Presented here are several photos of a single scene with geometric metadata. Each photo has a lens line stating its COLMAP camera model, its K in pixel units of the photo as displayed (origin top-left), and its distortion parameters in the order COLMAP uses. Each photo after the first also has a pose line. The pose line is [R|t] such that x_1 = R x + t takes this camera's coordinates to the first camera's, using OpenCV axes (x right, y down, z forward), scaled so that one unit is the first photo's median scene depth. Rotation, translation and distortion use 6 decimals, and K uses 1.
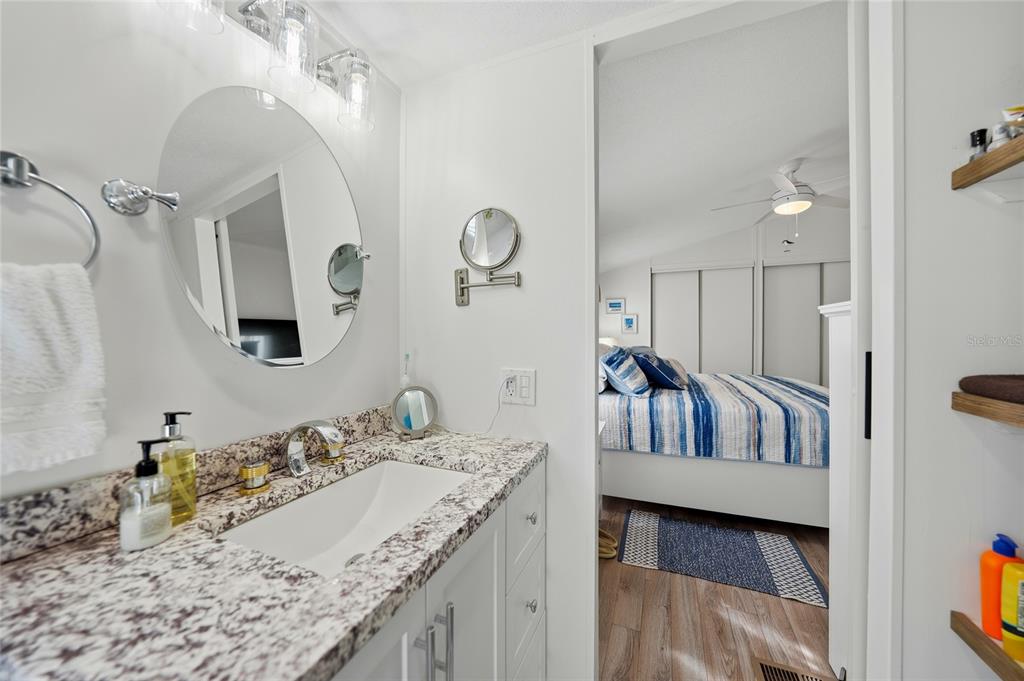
lens RADIAL K [[356.2, 0, 515.1], [0, 356.2, 337.8], [0, 0, 1]] dist [-0.026537, 0.006062]
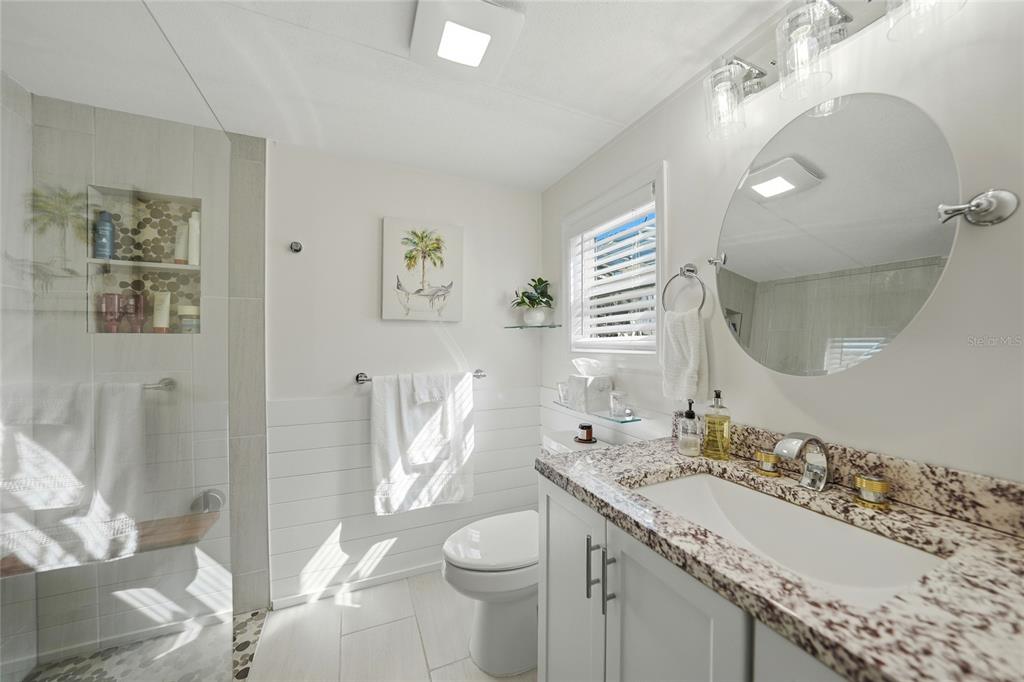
lens RADIAL K [[355.5, 0, 510.5], [0, 355.5, 345.9], [0, 0, 1]] dist [-0.025604, 0.005856]
pose [[-0.684805, 0.002566, -0.728722, 0.782638], [-0.007602, 0.999914, 0.010665, -0.004431], [0.728687, 0.012843, -0.684727, 1.274202]]
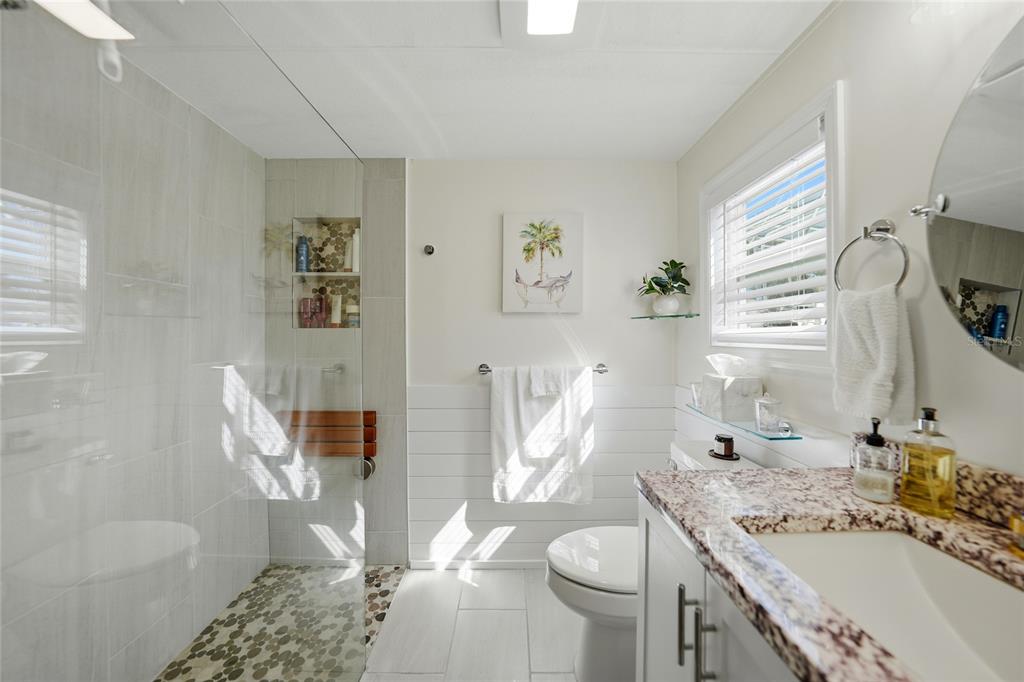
lens RADIAL K [[356.2, 0, 515.1], [0, 356.2, 338.3], [0, 0, 1]] dist [-0.026537, 0.006062]
pose [[-0.917266, 0.001289, -0.398273, 0.522480], [-0.004591, 0.999894, 0.013809, -0.006608], [0.398248, 0.014495, -0.917163, 1.312249]]
